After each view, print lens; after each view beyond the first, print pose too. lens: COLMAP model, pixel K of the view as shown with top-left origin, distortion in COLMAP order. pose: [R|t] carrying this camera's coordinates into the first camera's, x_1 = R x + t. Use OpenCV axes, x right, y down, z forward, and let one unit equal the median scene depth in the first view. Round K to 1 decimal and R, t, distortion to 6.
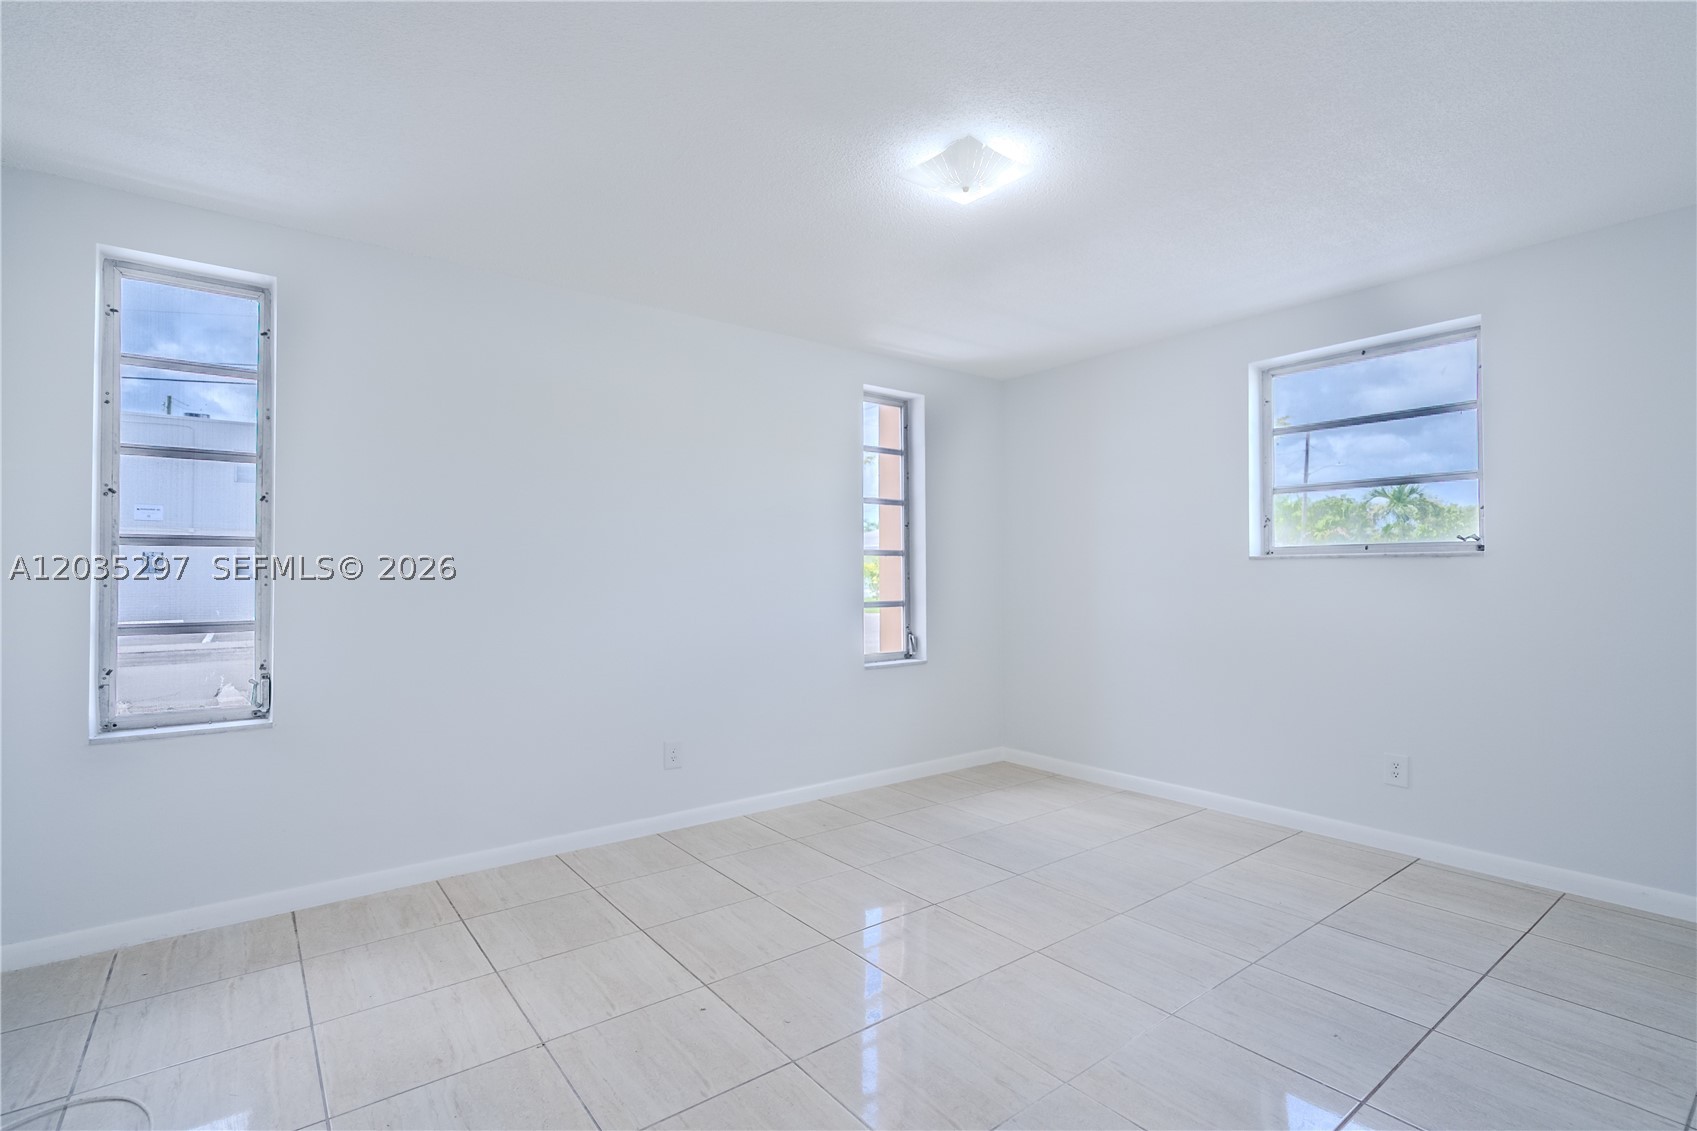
lens RADIAL K [[764.3, 0, 760.4], [0, 764.3, 567.3], [0, 0, 1]] dist [0.000017, -0.000166]
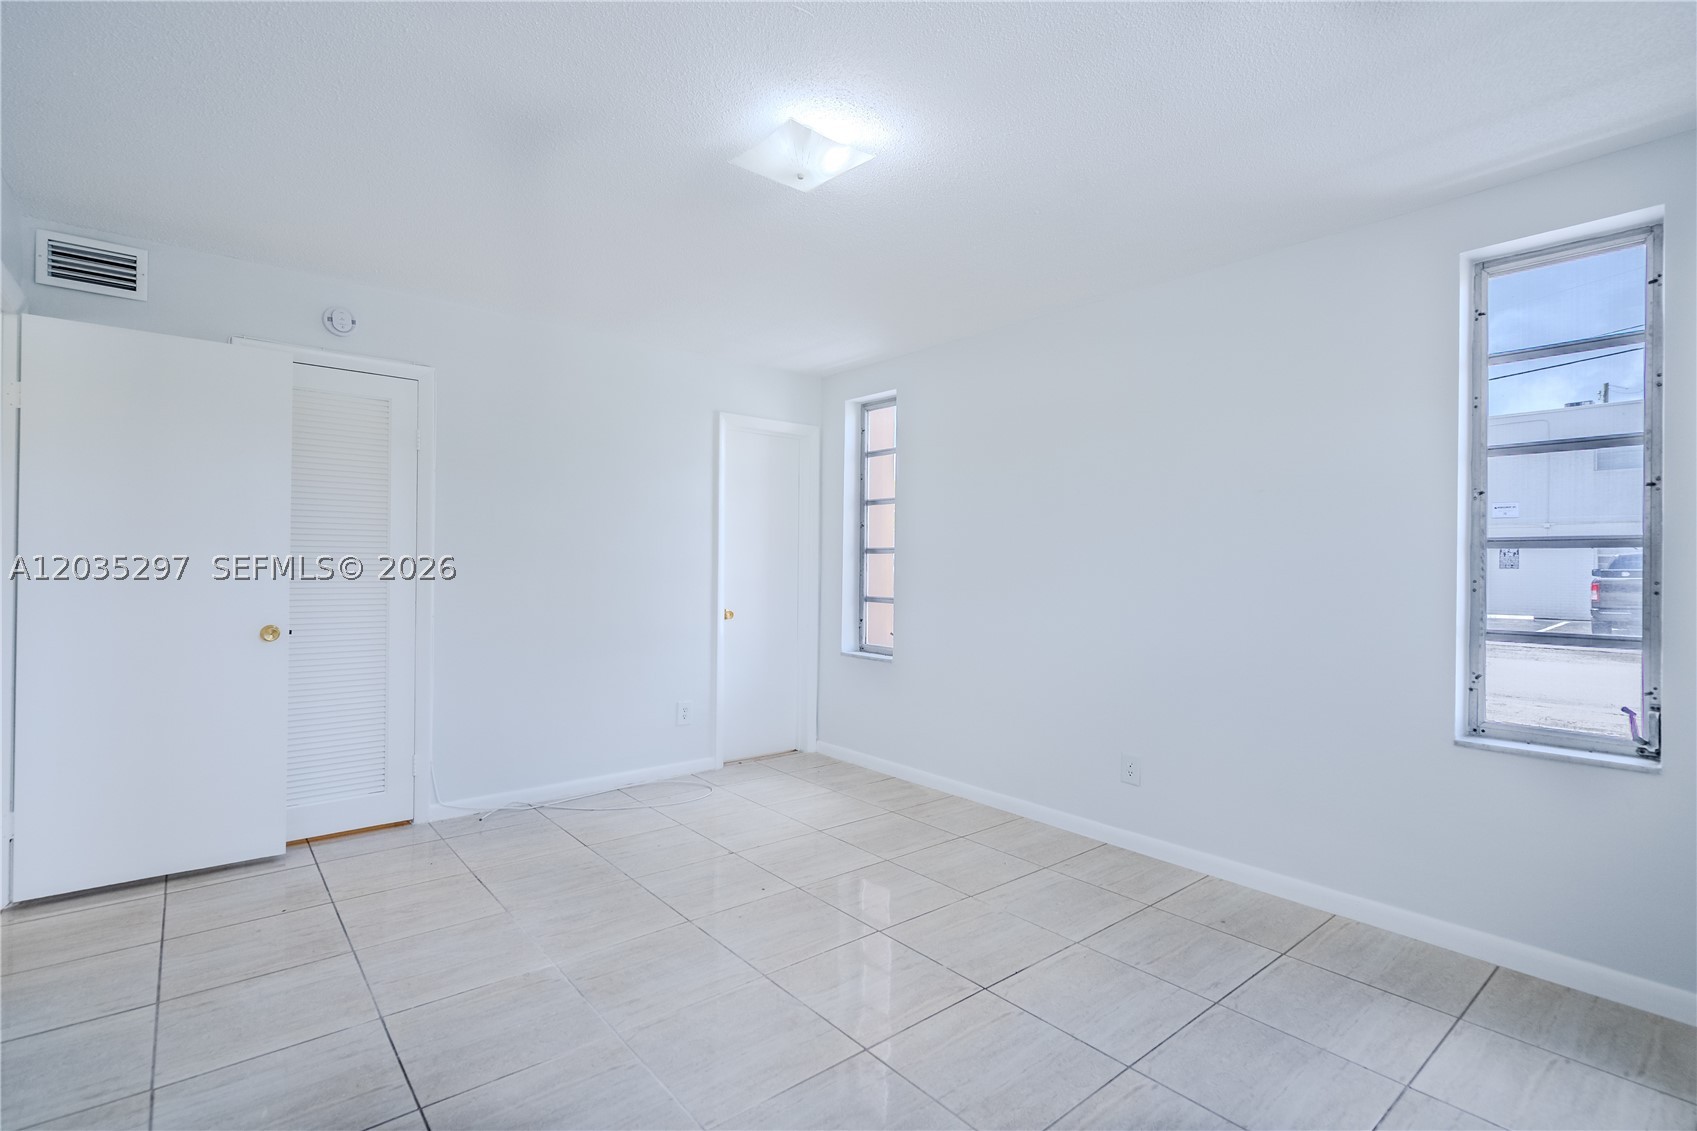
lens RADIAL K [[788.0, 0, 848.5], [0, 788.0, 565.5], [0, 0, 1]] dist [0.002996, 0.000407]
pose [[0.095032, -0.005350, -0.995460, 0.099181], [-0.008023, 0.999949, -0.006140, 0.005171], [0.995442, 0.008570, 0.094984, 0.082965]]
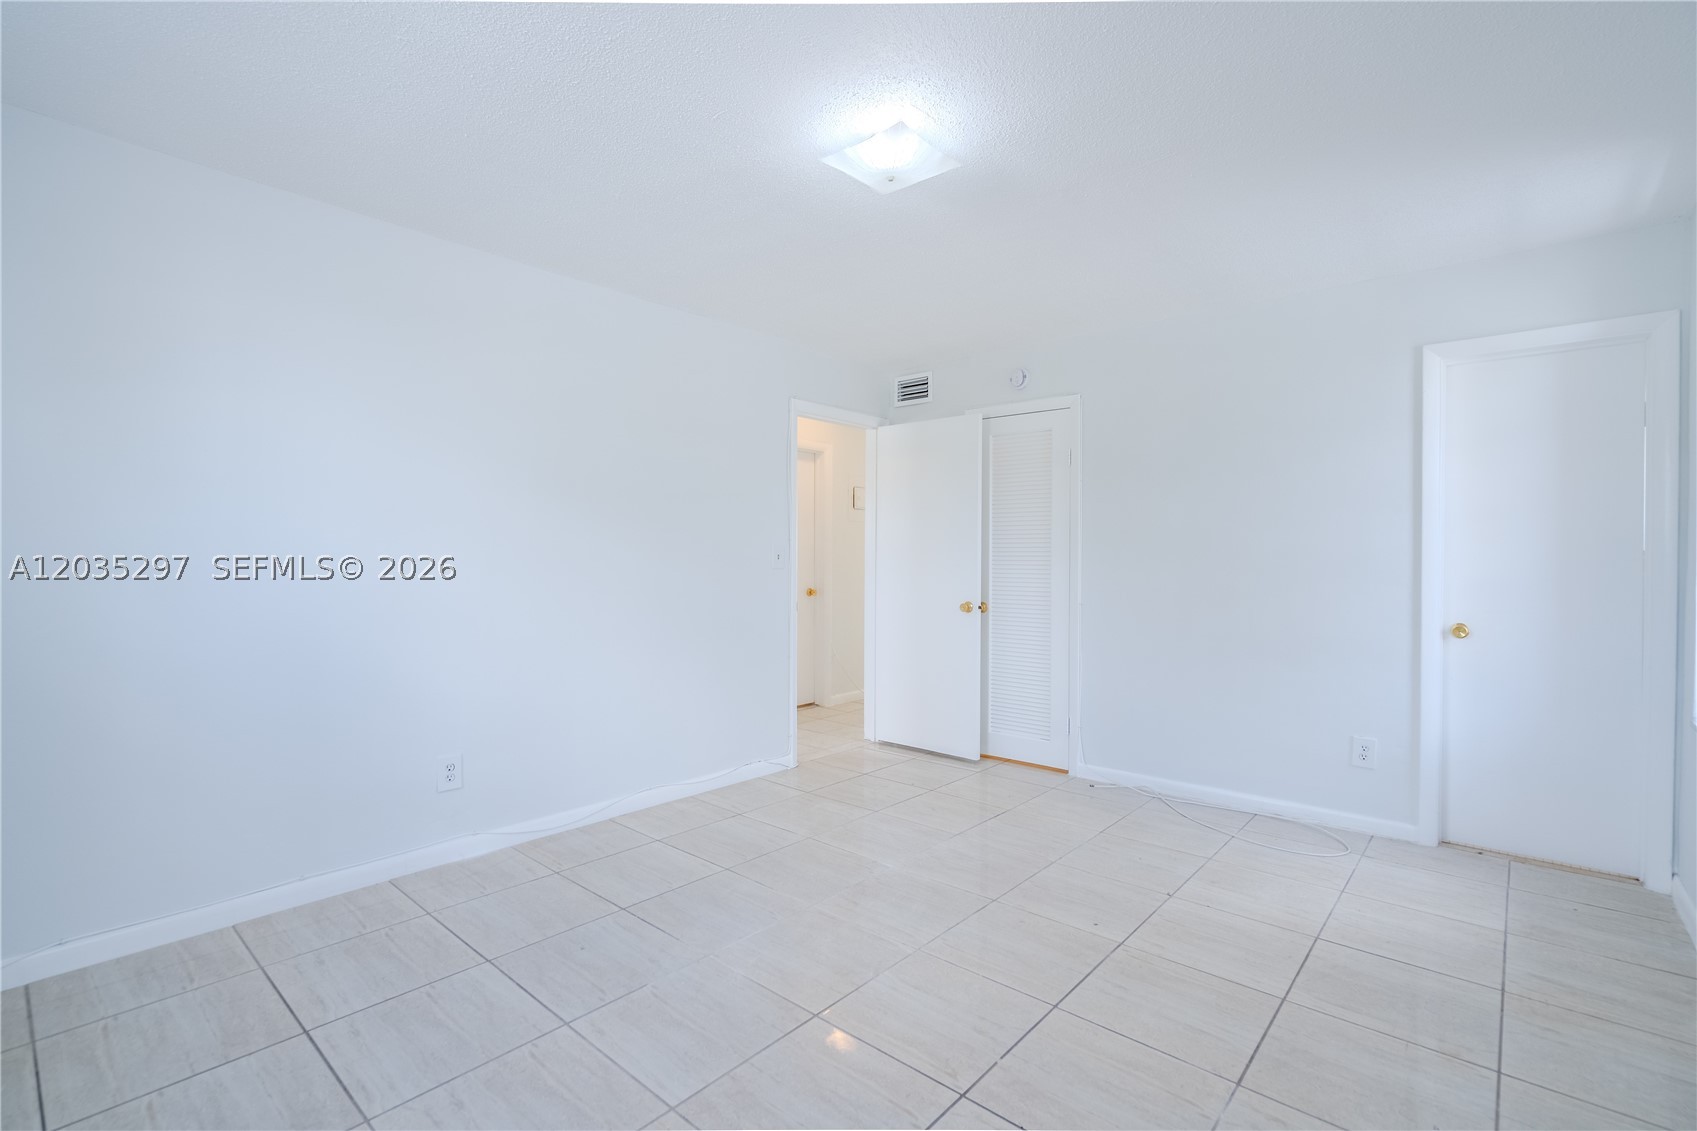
lens RADIAL K [[774.6, 0, 848.5], [0, 774.6, 565.5], [0, 0, 1]] dist [-0.002406, -0.000950]
pose [[-0.968164, -0.010087, -0.250113, 0.043139], [-0.011734, 0.999918, 0.005095, 0.005594], [0.250041, 0.007868, -0.968203, 0.164323]]
